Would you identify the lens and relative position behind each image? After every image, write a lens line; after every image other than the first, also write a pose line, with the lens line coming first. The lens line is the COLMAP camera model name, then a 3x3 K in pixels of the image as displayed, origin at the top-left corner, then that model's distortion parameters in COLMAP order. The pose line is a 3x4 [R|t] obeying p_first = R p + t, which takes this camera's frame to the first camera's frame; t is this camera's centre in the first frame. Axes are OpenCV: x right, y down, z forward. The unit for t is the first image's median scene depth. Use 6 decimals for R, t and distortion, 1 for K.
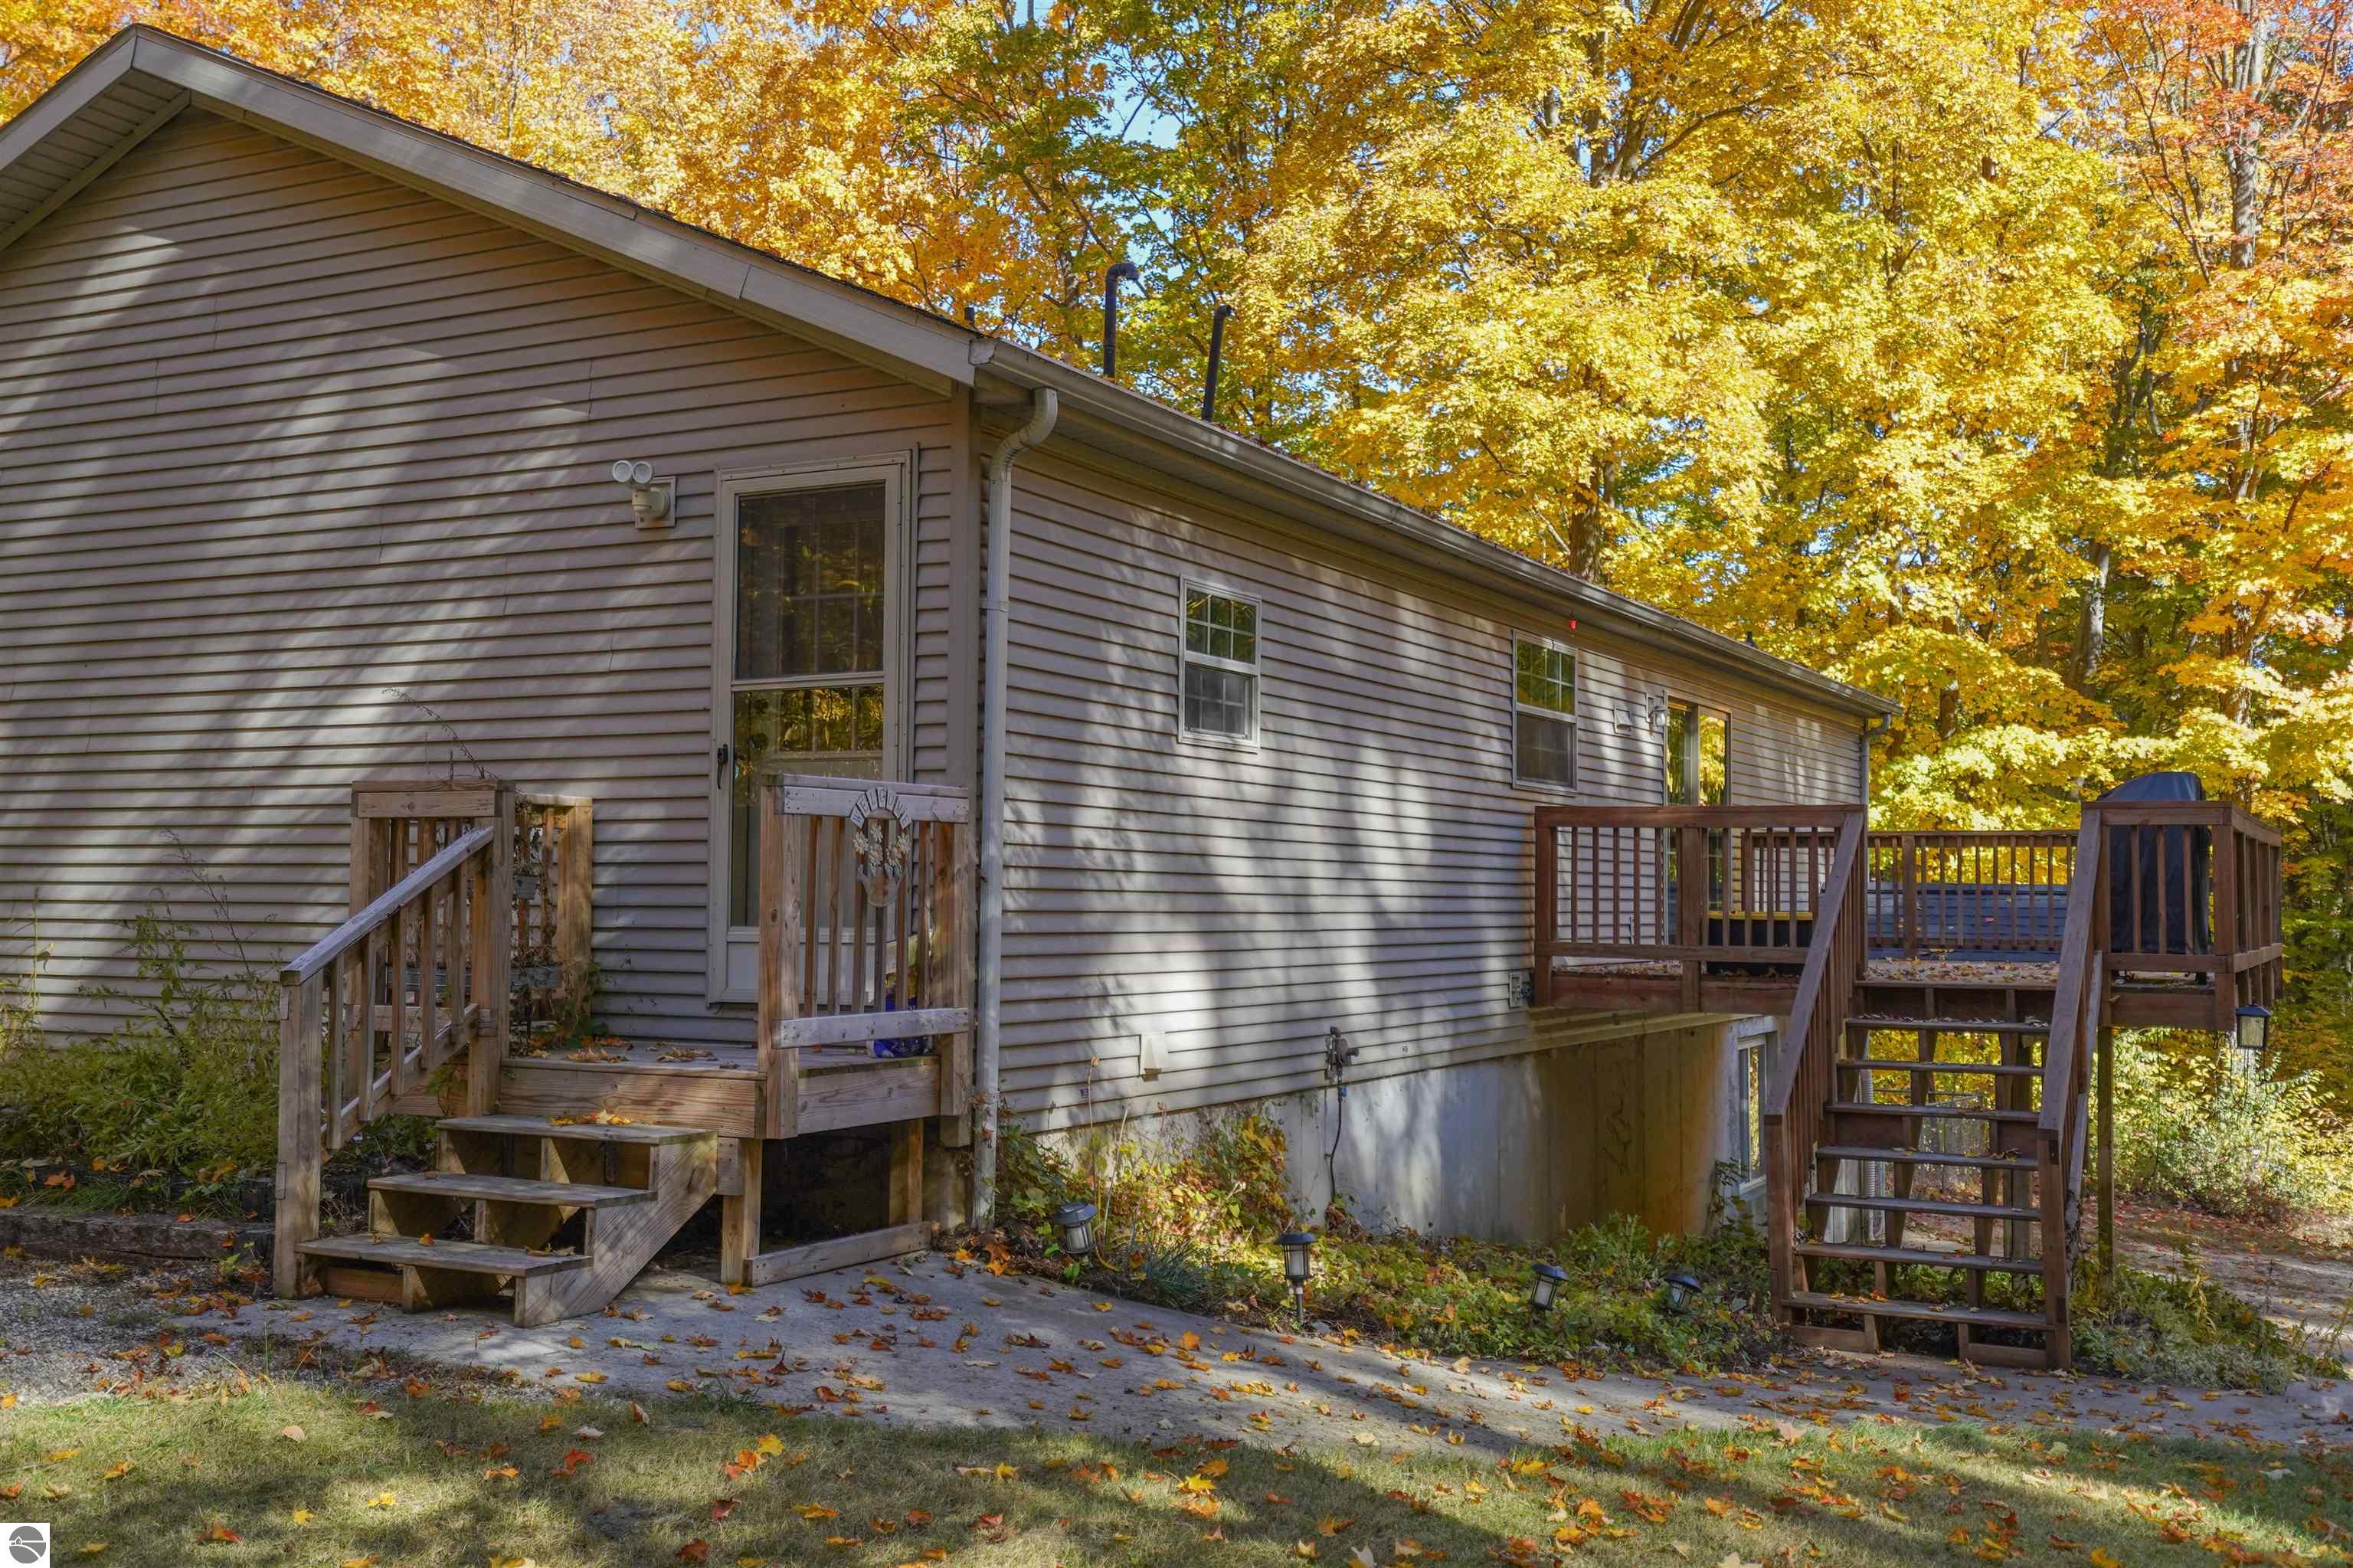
lens RADIAL K [[2356.1, 0, 1176.5], [0, 2356.1, 784.0], [0, 0, 1]] dist [0.070962, 0.011163]
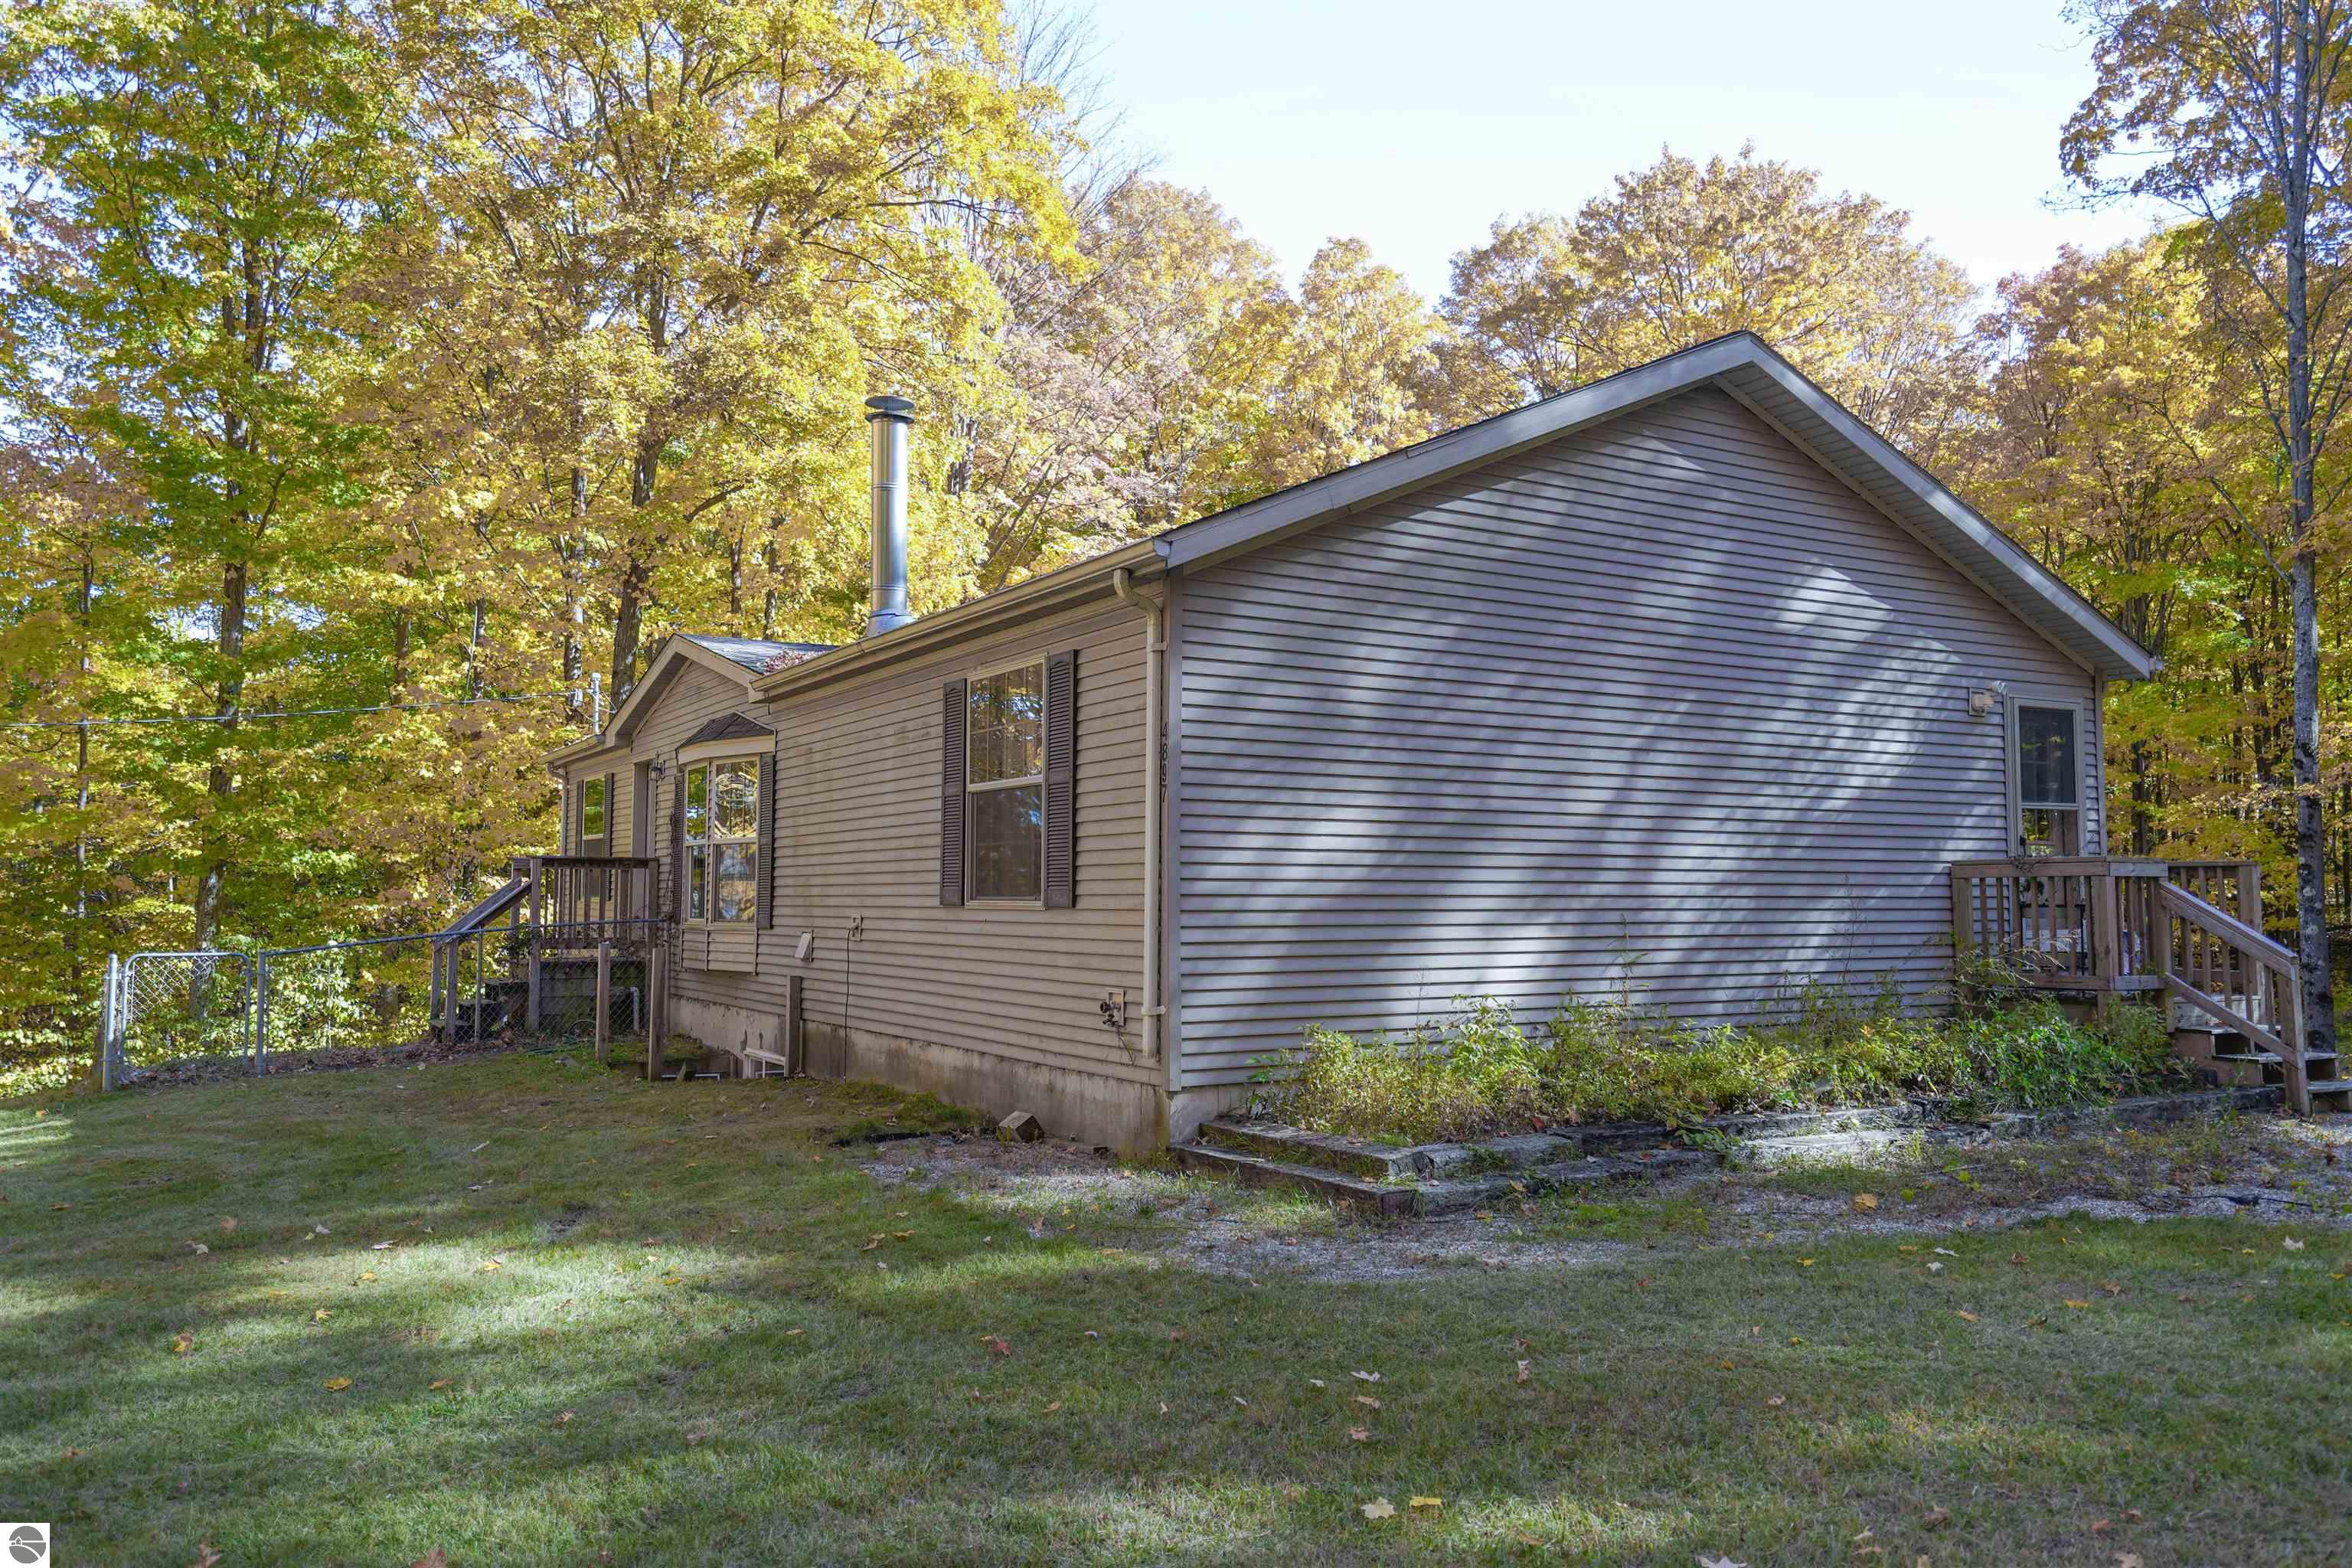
lens RADIAL K [[1703.7, 0, 1176.0], [0, 1703.7, 784.0], [0, 0, 1]] dist [0.002751, 0.000695]
pose [[0.534511, 0.045814, 0.843919, -1.697150], [-0.040908, 0.998762, -0.028310, 0.008503], [-0.844171, -0.019391, 0.535724, 0.832122]]
